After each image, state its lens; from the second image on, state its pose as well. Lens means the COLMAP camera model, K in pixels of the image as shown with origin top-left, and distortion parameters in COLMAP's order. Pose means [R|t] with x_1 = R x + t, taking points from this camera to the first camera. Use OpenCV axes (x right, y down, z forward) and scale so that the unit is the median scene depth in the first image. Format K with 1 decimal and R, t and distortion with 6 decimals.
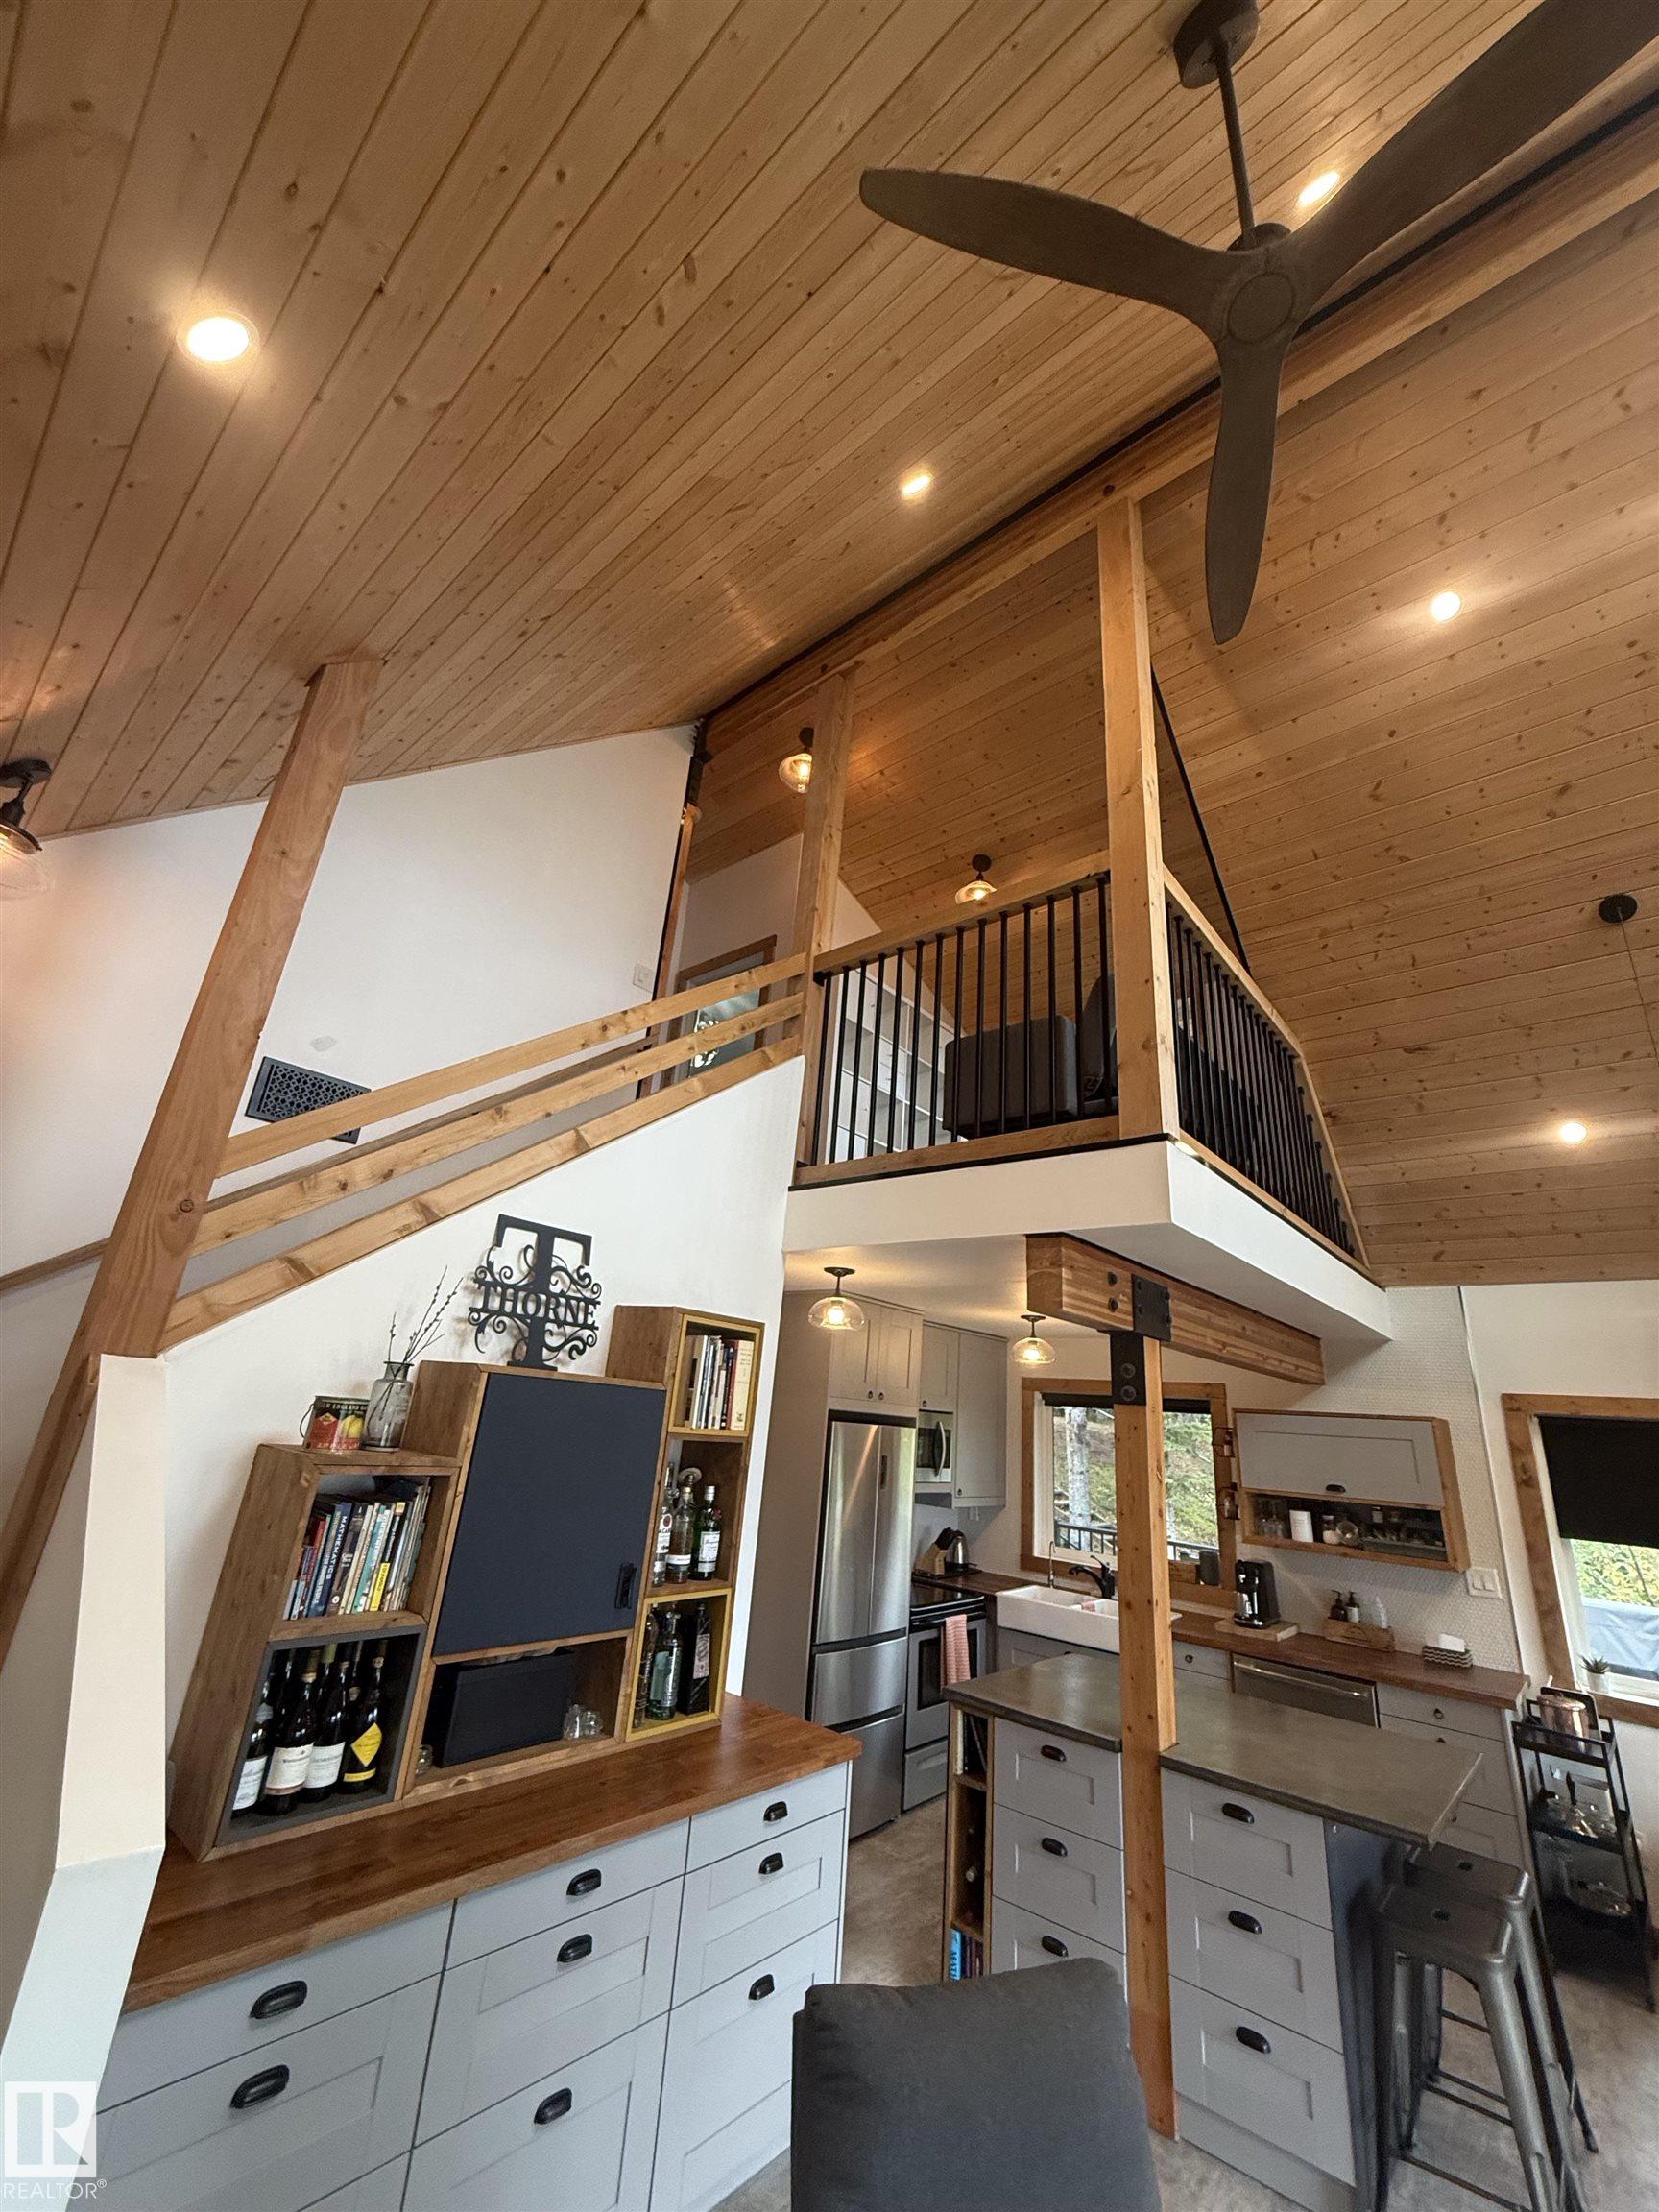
lens RADIAL K [[881.2, 0, 831.9], [0, 881.2, 1099.8], [0, 0, 1]] dist [-0.000803, 0.000619]
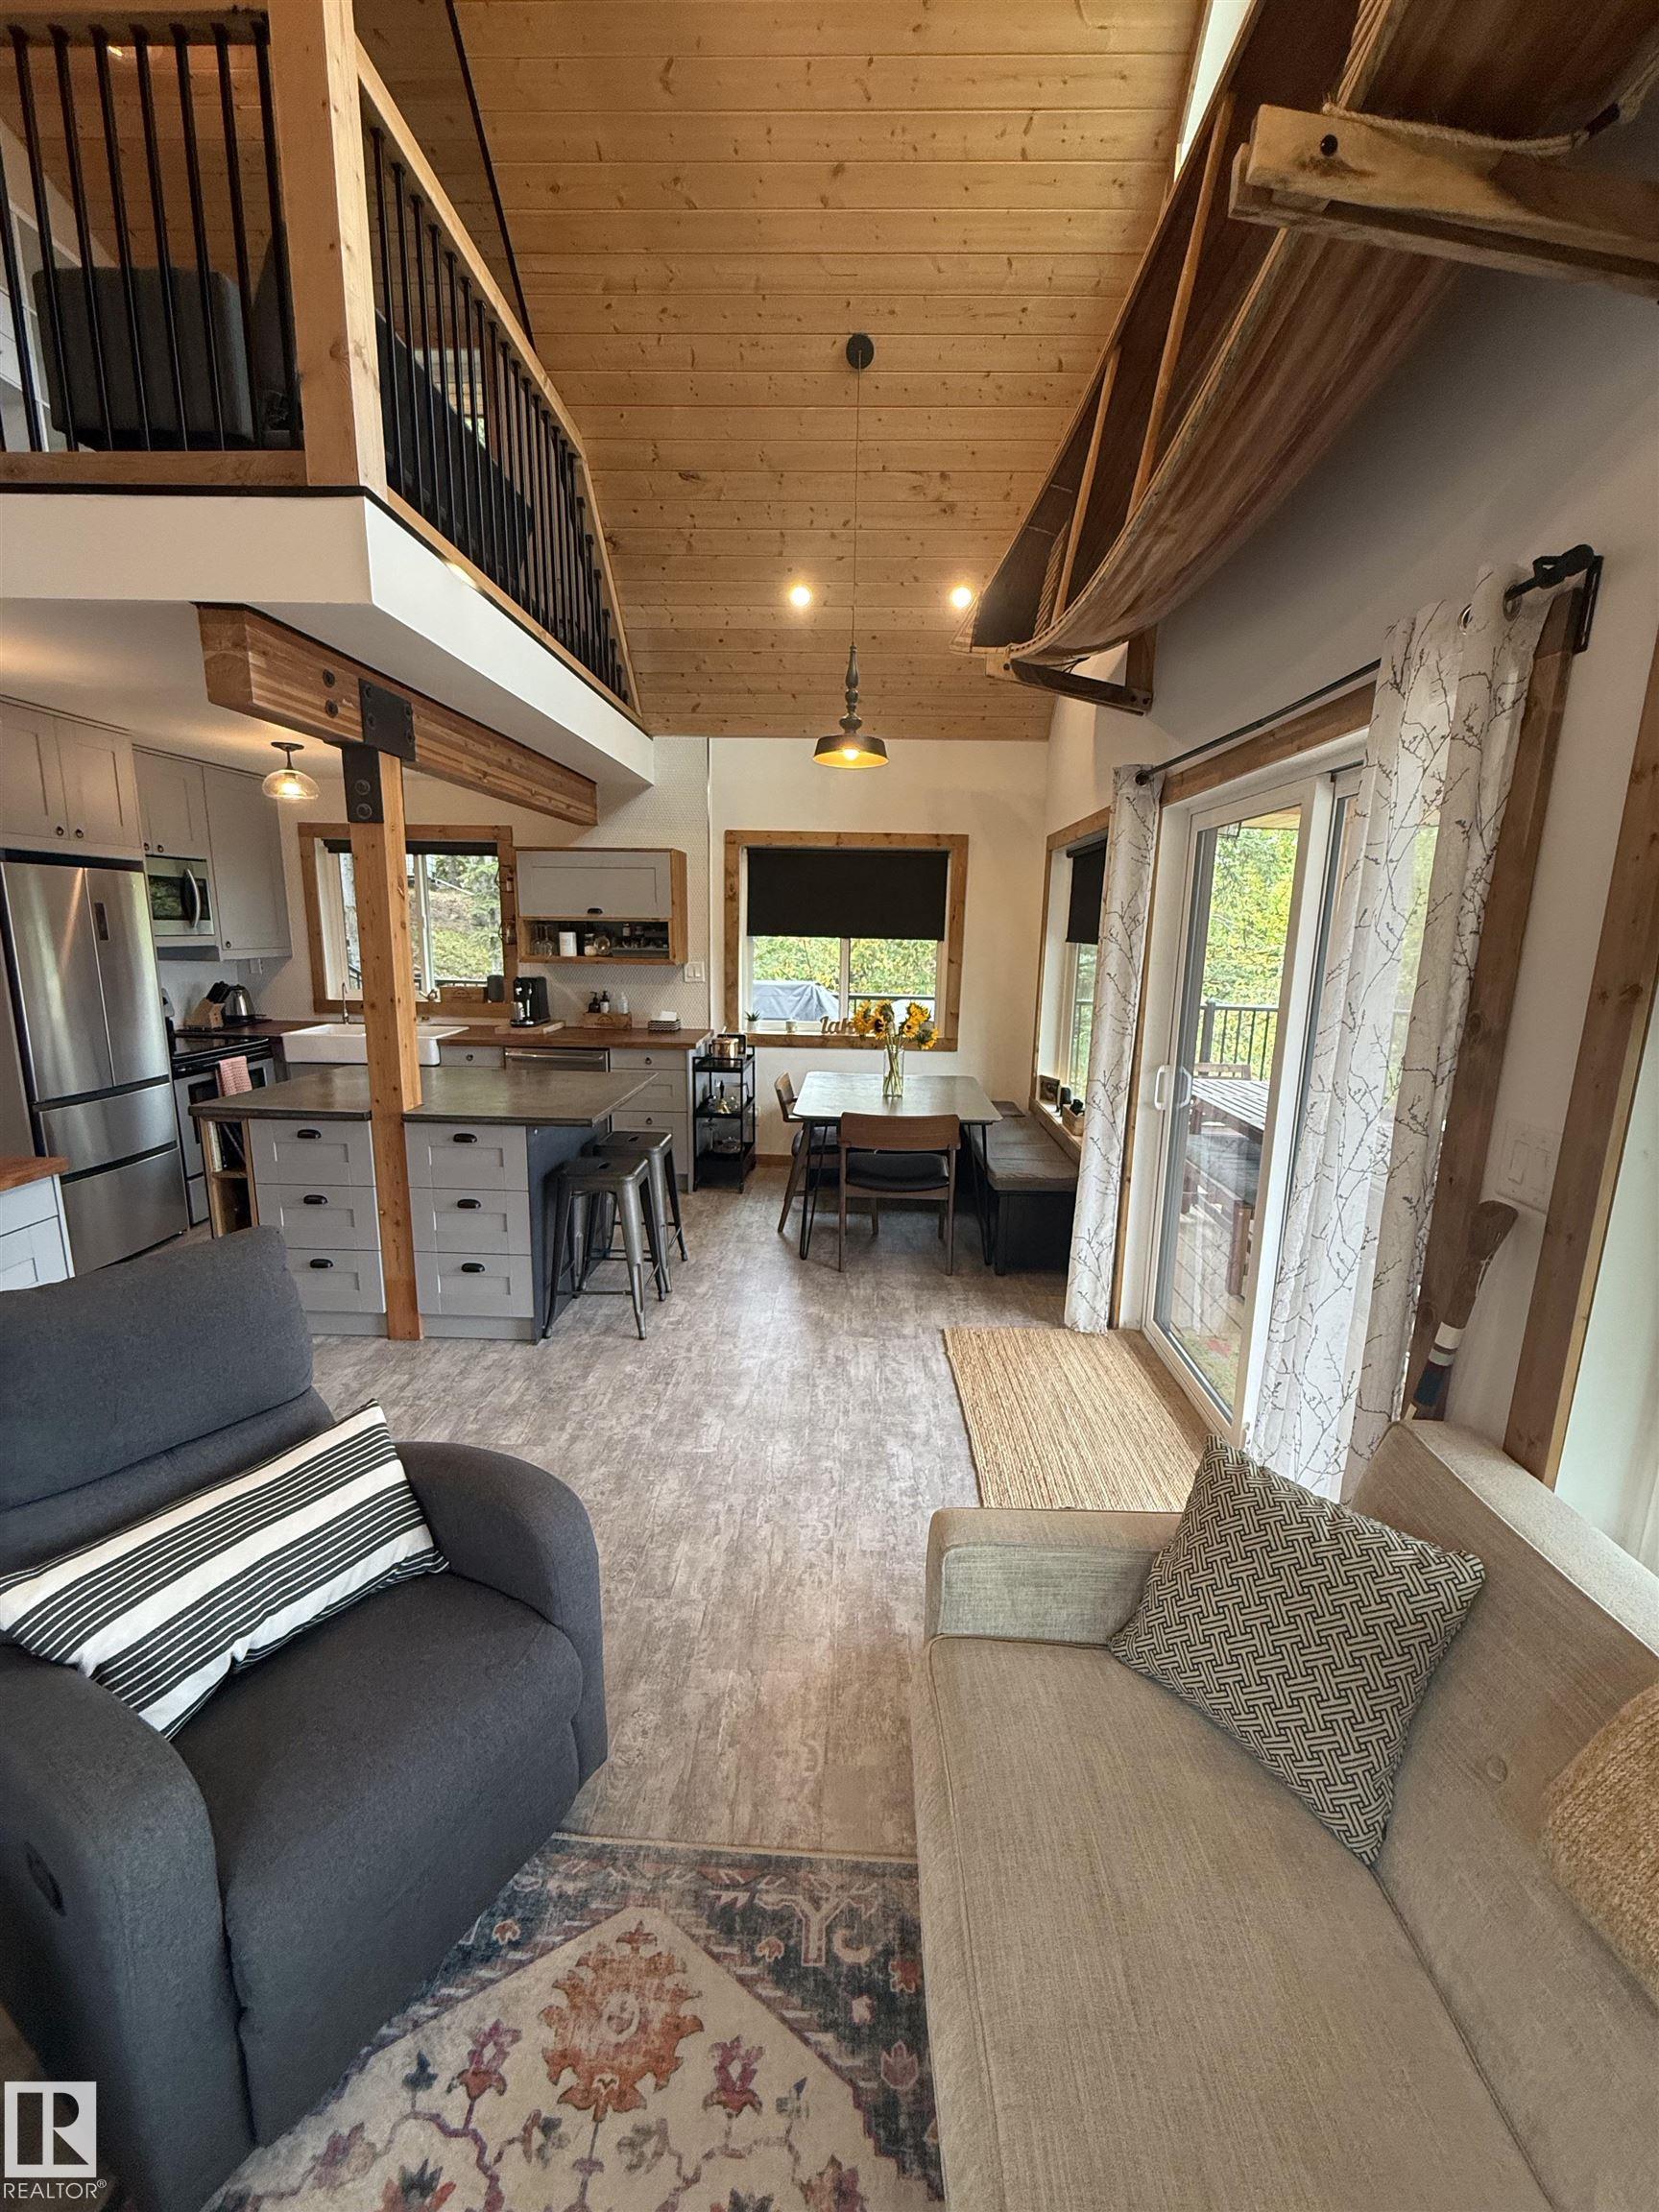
lens RADIAL K [[881.2, 0, 831.6], [0, 881.2, 1099.6], [0, 0, 1]] dist [-0.000803, 0.000619]
pose [[0.780511, -0.179803, 0.598727, 0.109712], [-0.176535, 0.855369, 0.487010, 0.045994], [-0.599699, -0.485813, 0.635883, -0.084504]]
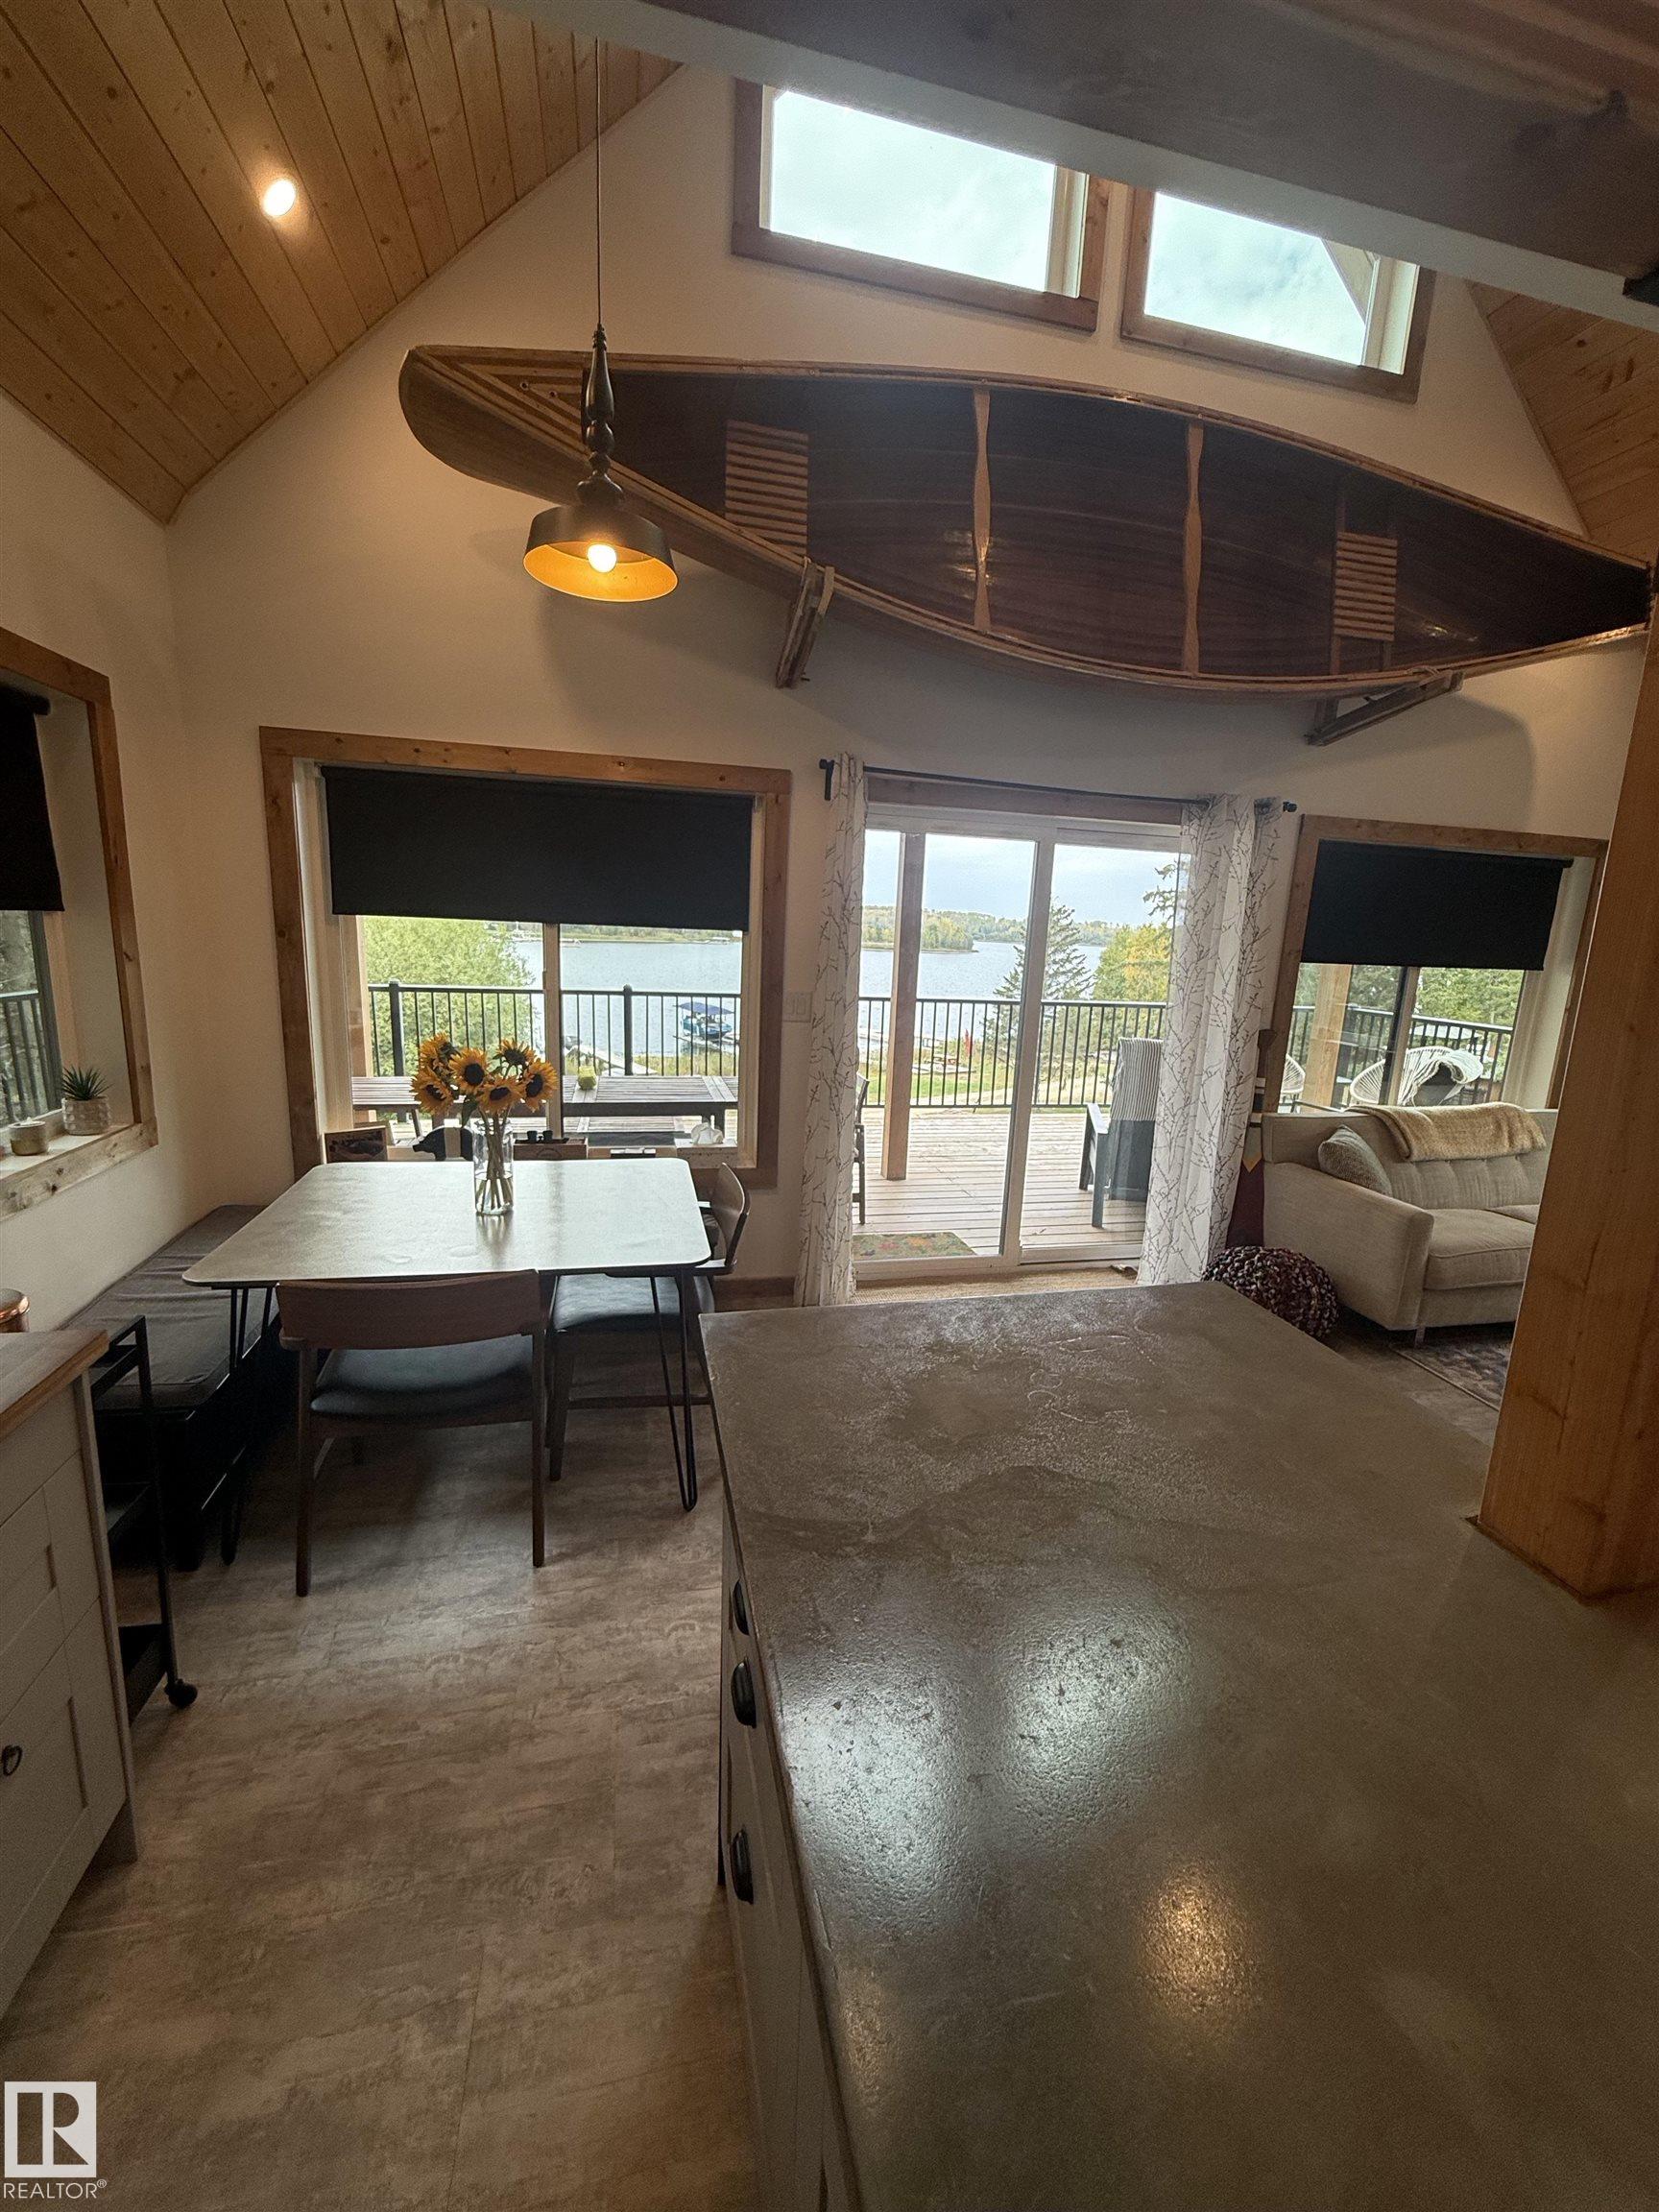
lens RADIAL K [[881.2, 0, 833.5], [0, 881.2, 1098.0], [0, 0, 1]] dist [-0.000803, 0.000619]
pose [[-0.797997, -0.223525, 0.559677, 0.431307], [-0.299693, 0.952890, -0.046740, 0.643033], [-0.522863, -0.205029, -0.827392, 1.463496]]
